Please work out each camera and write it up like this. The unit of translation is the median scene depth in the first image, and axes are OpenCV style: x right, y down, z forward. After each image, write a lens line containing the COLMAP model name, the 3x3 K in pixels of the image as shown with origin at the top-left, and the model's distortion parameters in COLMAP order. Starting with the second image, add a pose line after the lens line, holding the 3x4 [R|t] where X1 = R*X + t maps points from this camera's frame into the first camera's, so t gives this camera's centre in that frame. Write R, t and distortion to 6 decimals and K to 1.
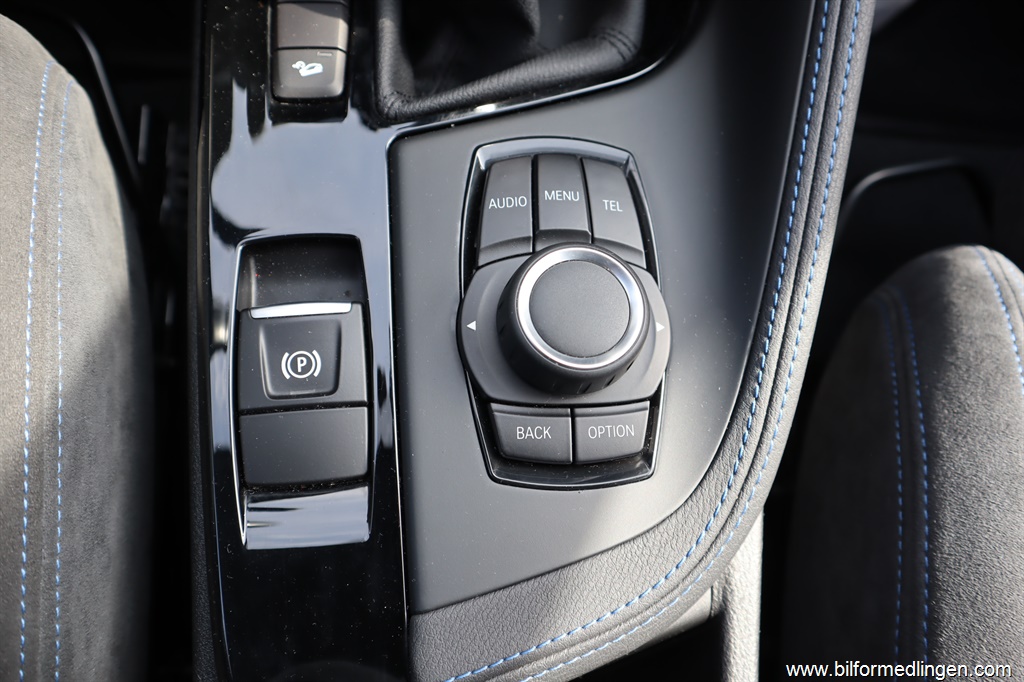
lens RADIAL K [[723.3, 0, 502.4], [0, 723.3, 337.6], [0, 0, 1]] dist [-0.096035, 0.041974]
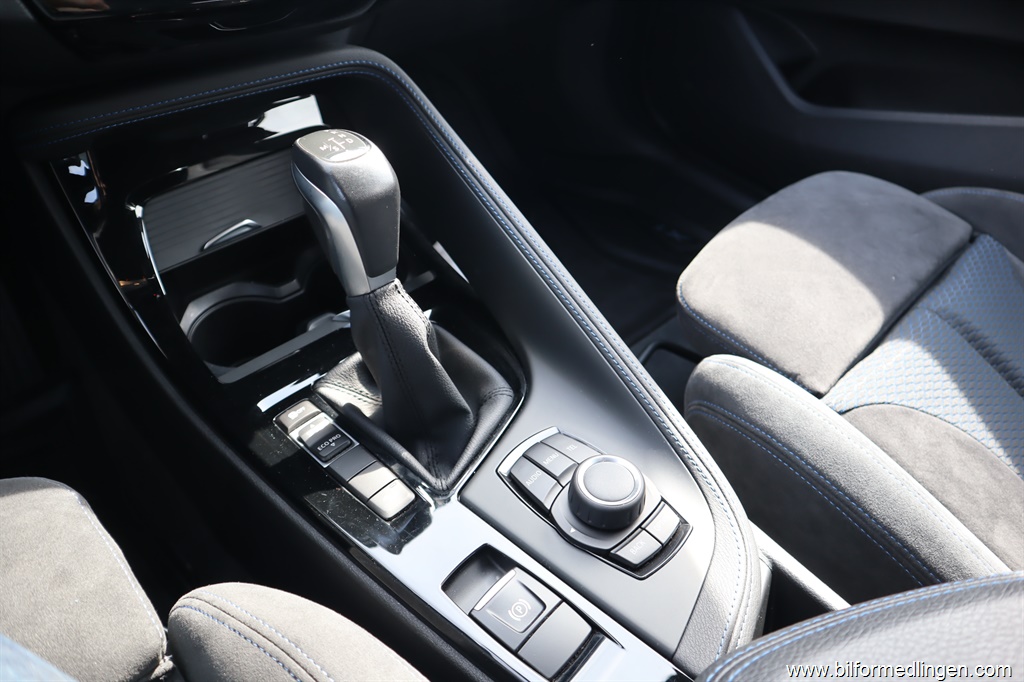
lens RADIAL K [[723.3, 0, 511.4], [0, 723.3, 342.3], [0, 0, 1]] dist [-0.096035, 0.041974]
pose [[0.722213, -0.516317, 0.460245, -0.740291], [0.679972, 0.651864, -0.335726, 0.178123], [-0.126676, 0.555419, 0.821865, -0.747772]]
